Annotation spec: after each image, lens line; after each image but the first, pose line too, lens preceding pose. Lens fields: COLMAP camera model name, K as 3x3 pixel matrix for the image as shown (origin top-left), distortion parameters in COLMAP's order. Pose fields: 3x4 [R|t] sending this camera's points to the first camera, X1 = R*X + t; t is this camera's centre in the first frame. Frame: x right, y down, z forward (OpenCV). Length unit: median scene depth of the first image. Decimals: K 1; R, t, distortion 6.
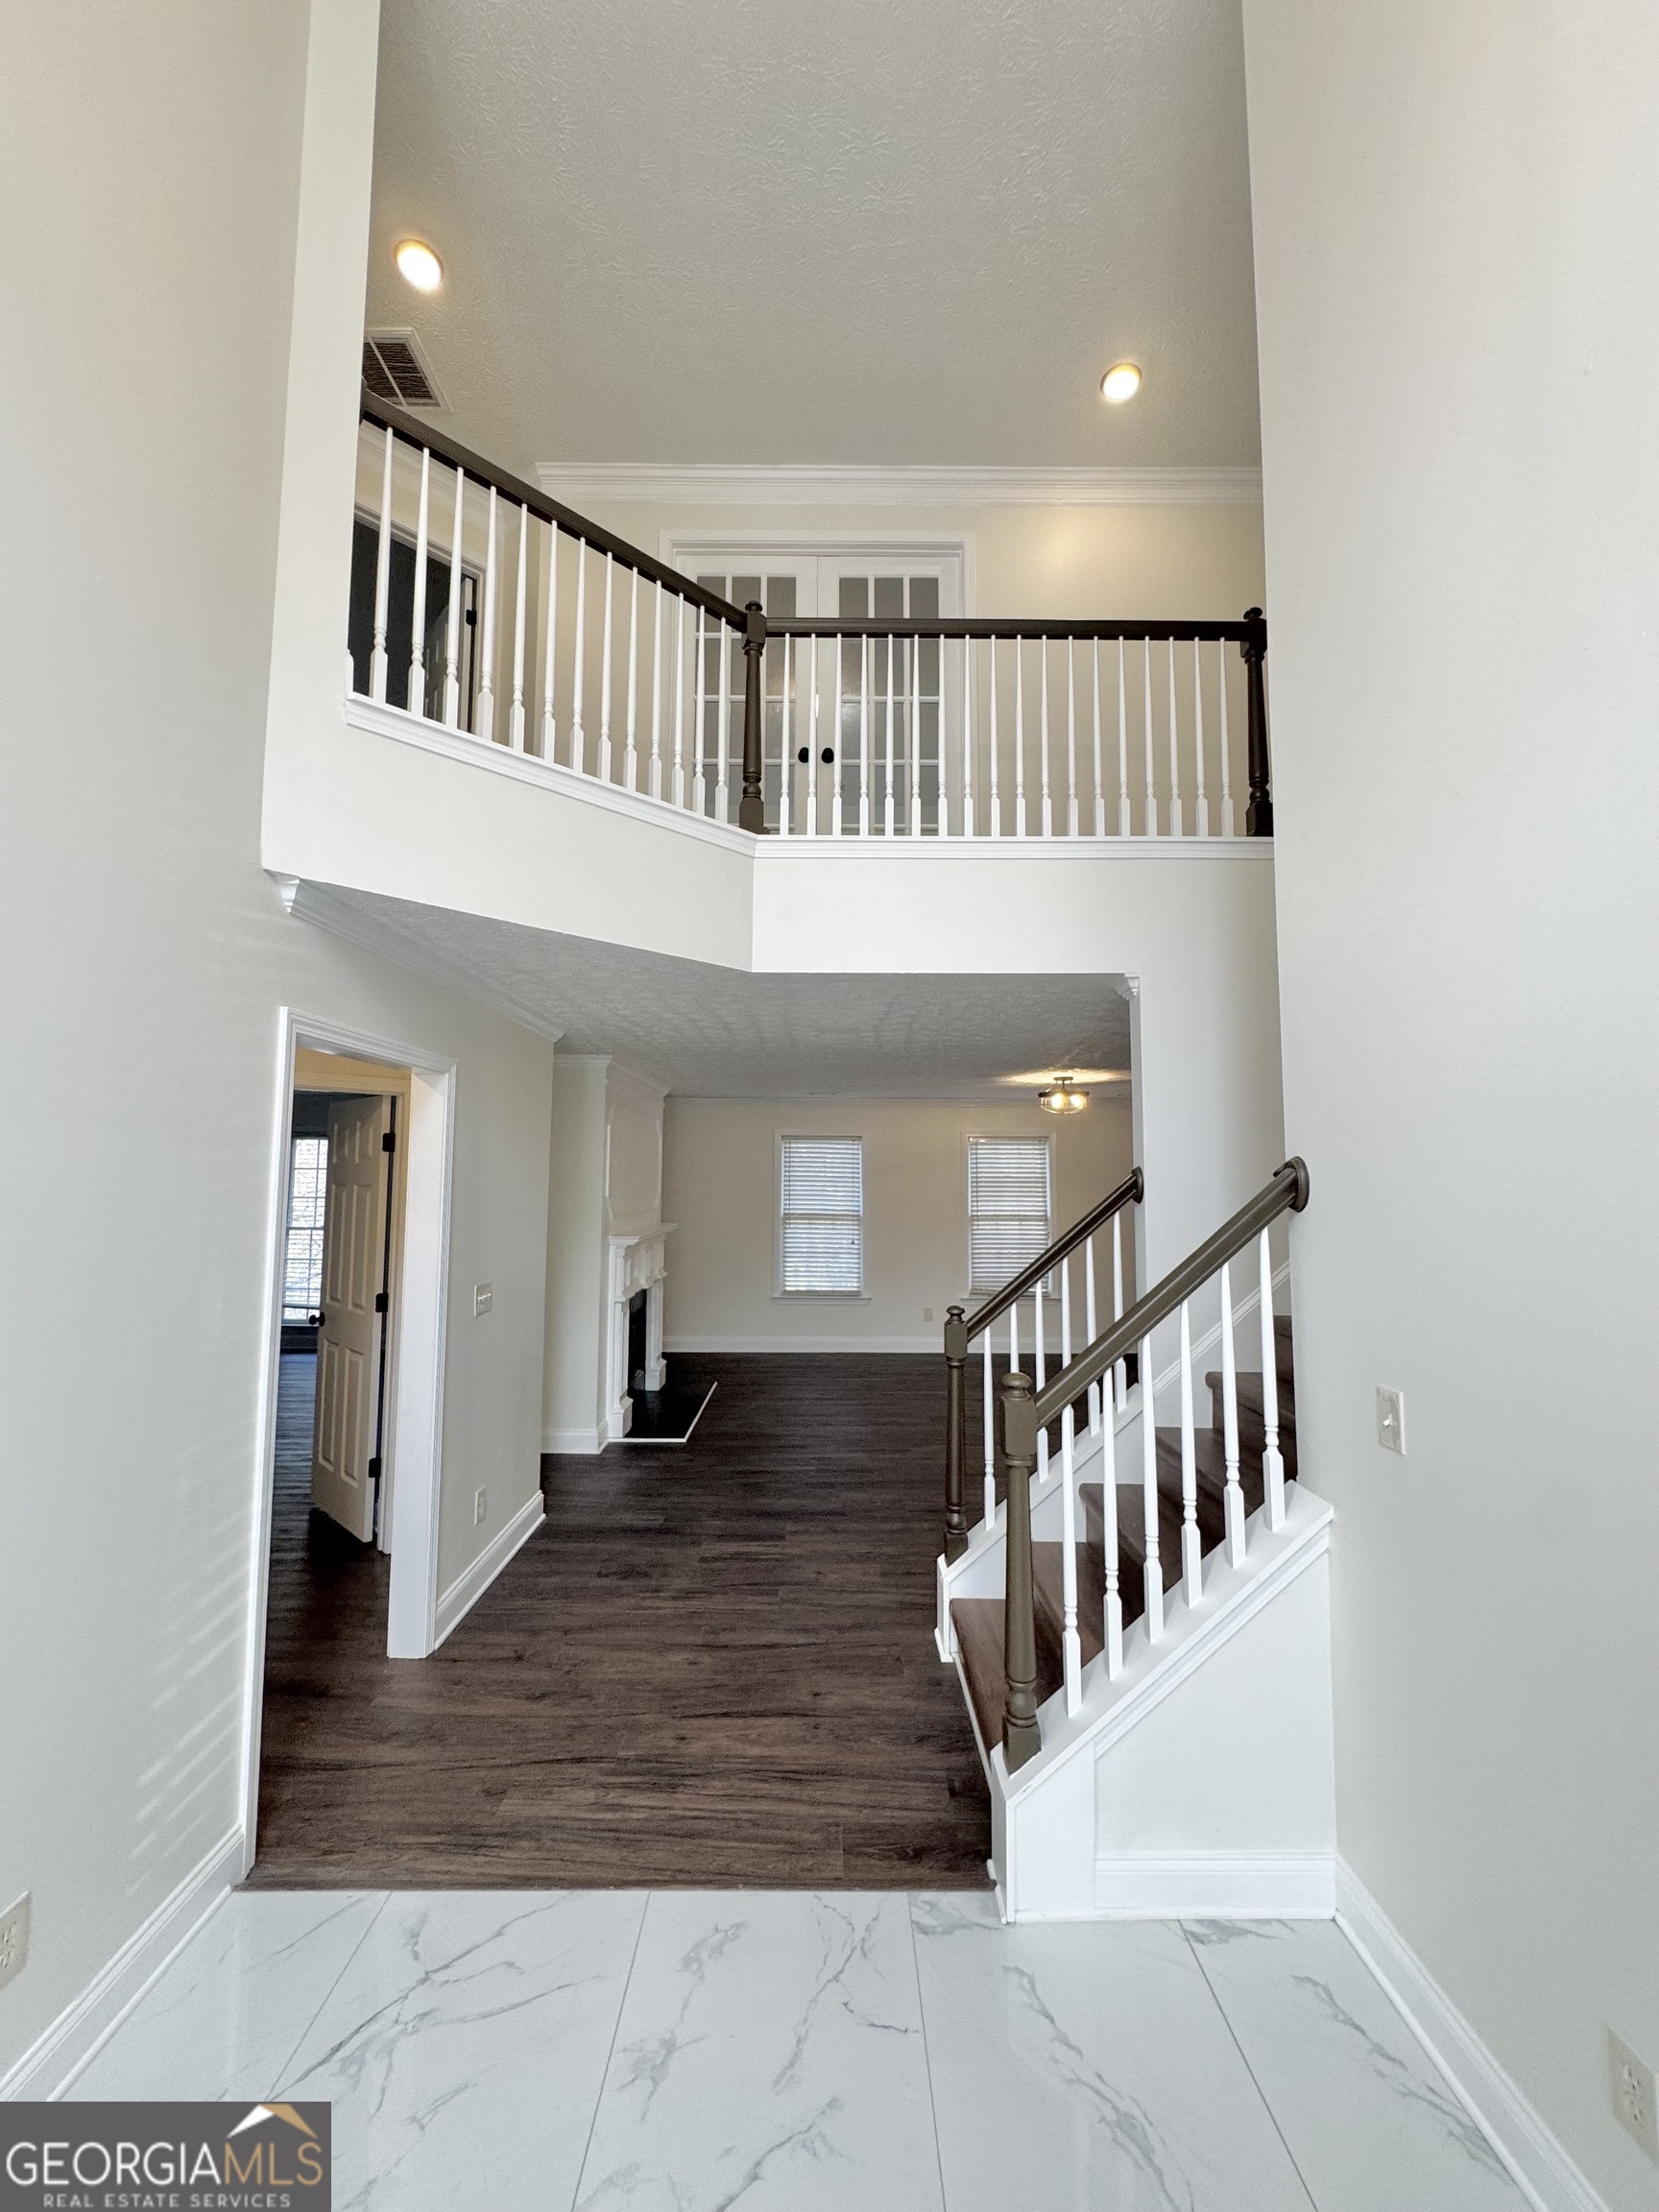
lens RADIAL K [[882.1, 0, 832.0], [0, 882.1, 1102.9], [0, 0, 1]] dist [-0.000809, 0.000113]
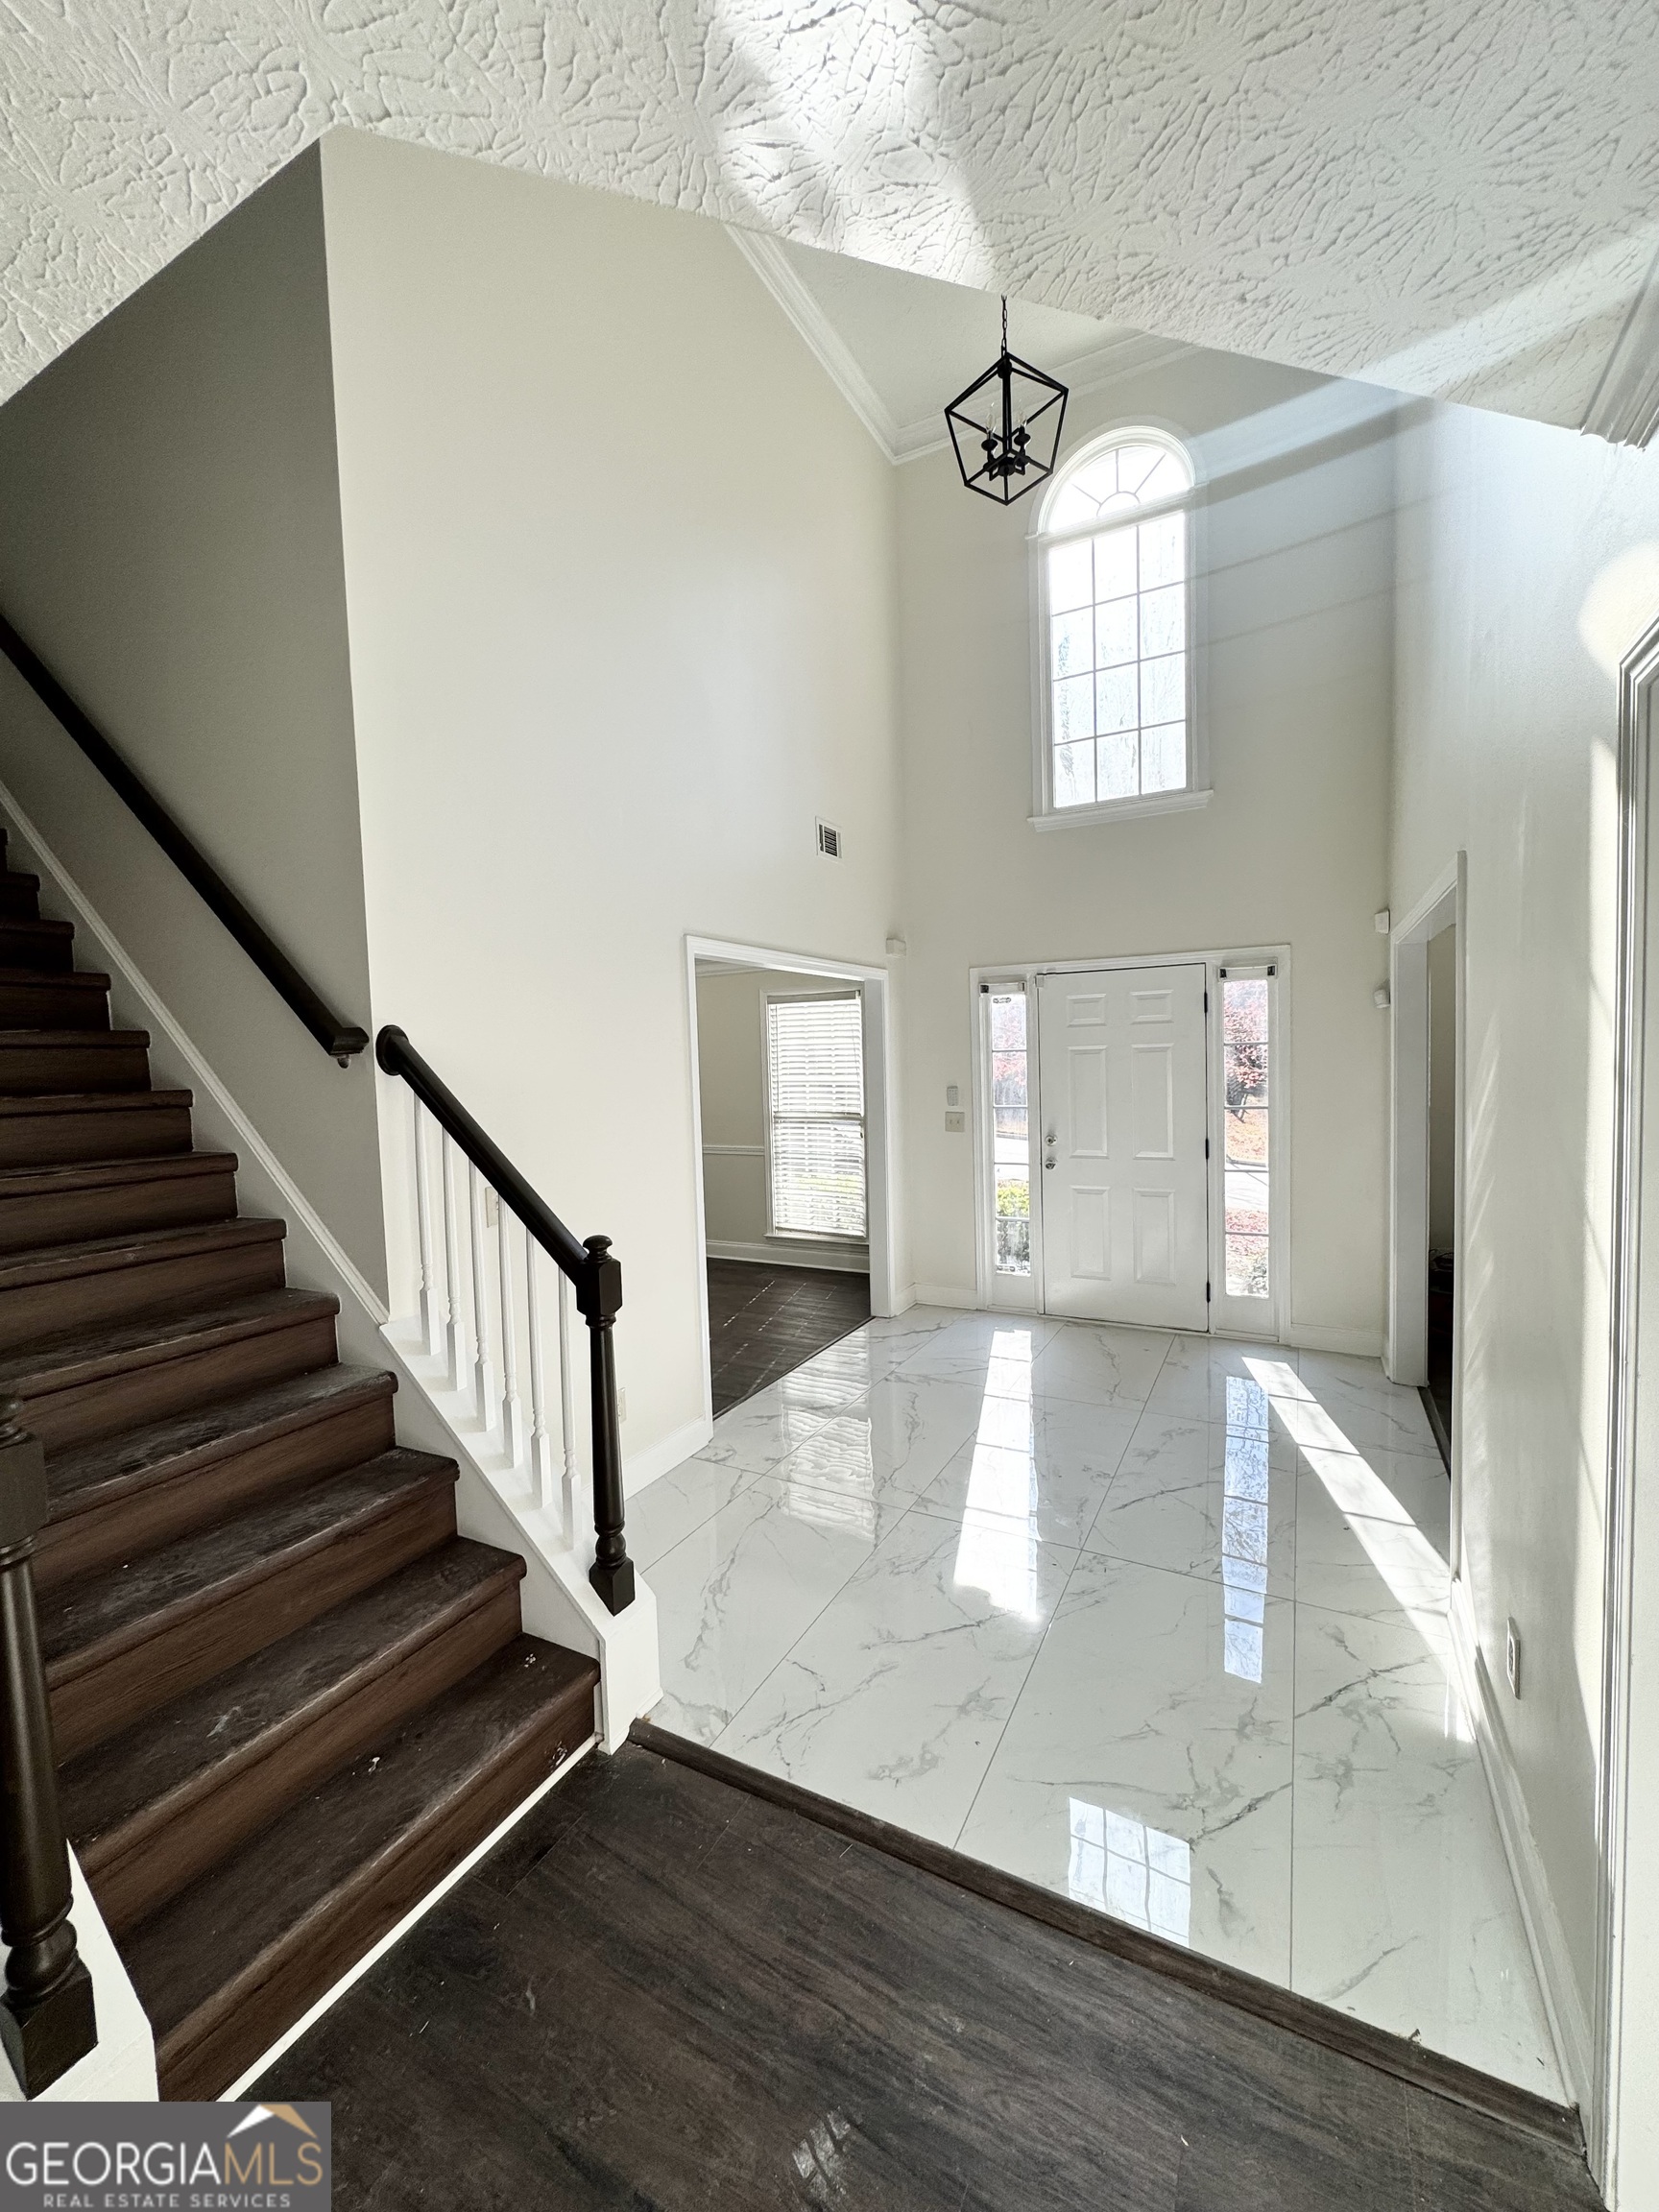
lens RADIAL K [[882.1, 0, 832.0], [0, 882.1, 1102.9], [0, 0, 1]] dist [-0.000809, 0.000113]
pose [[-0.879895, -0.008426, 0.475093, -0.594037], [-0.015124, 0.999833, -0.010279, 0.203824], [-0.474927, -0.016230, -0.879875, 2.146703]]
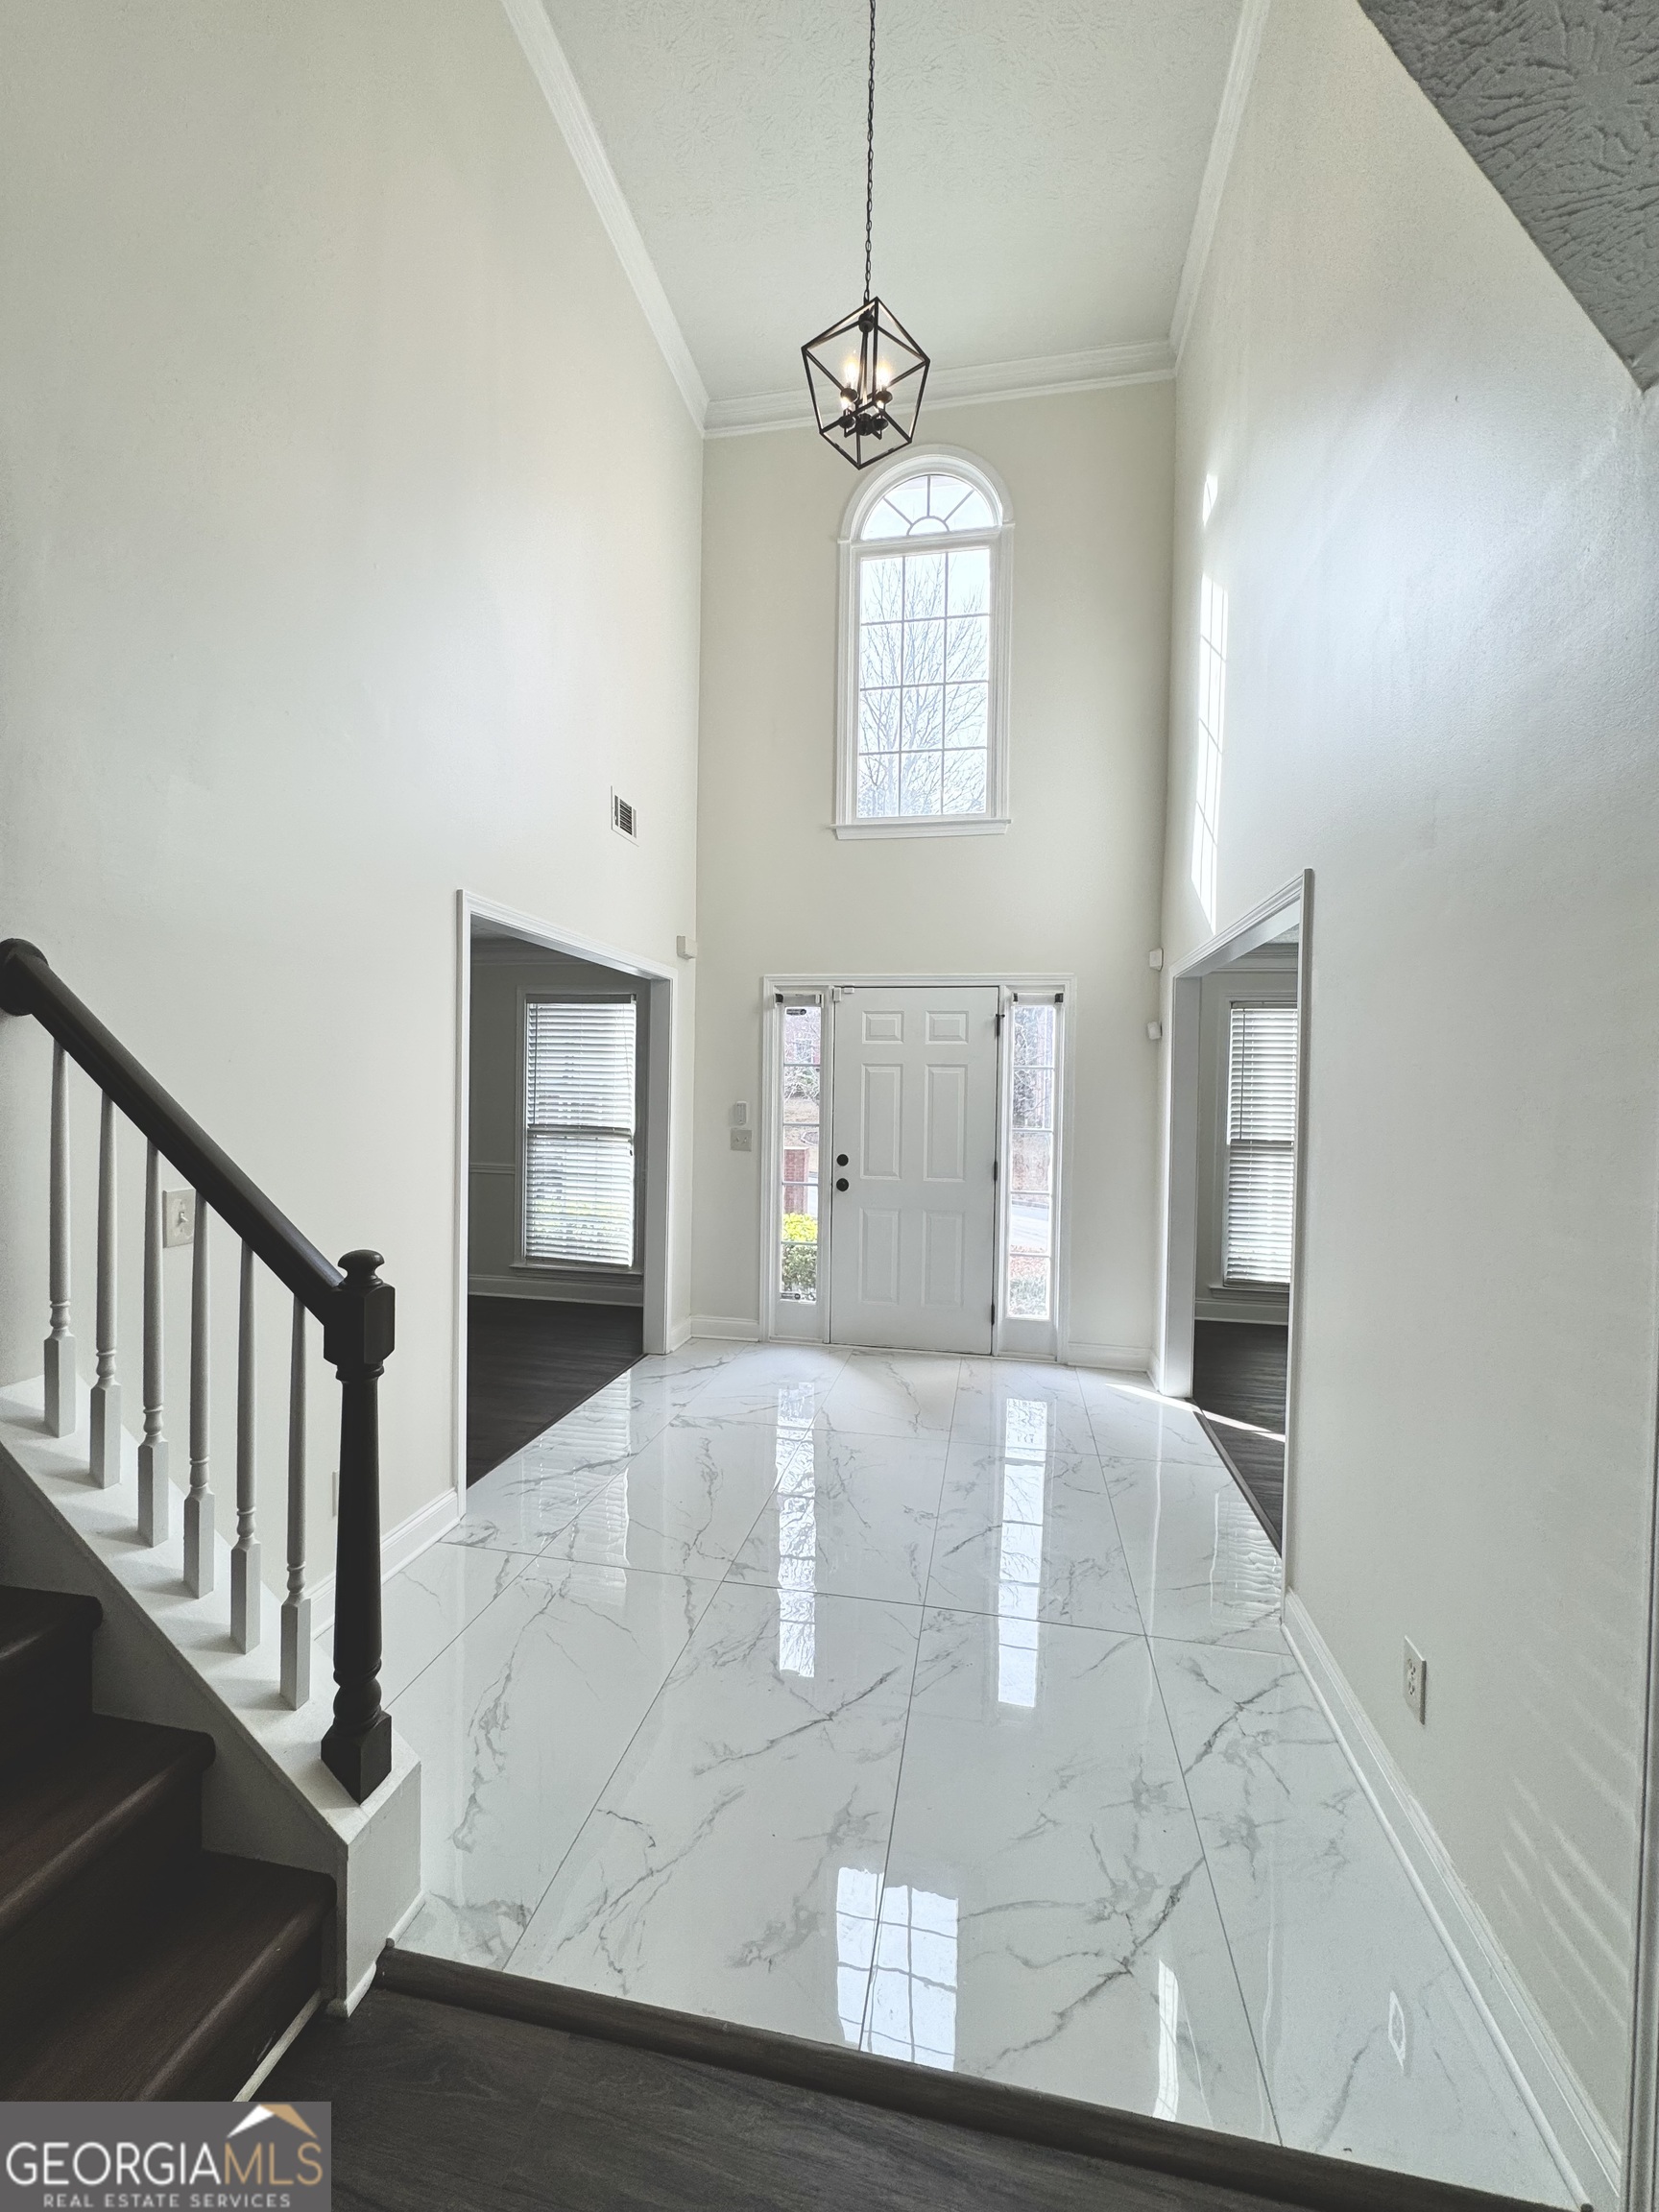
lens RADIAL K [[882.1, 0, 832.0], [0, 882.1, 1102.9], [0, 0, 1]] dist [-0.000809, 0.000113]
pose [[-0.980517, -0.028980, 0.194284, -0.345063], [-0.040559, 0.997613, -0.055888, 0.265046], [-0.192200, -0.062679, -0.979352, 1.987922]]
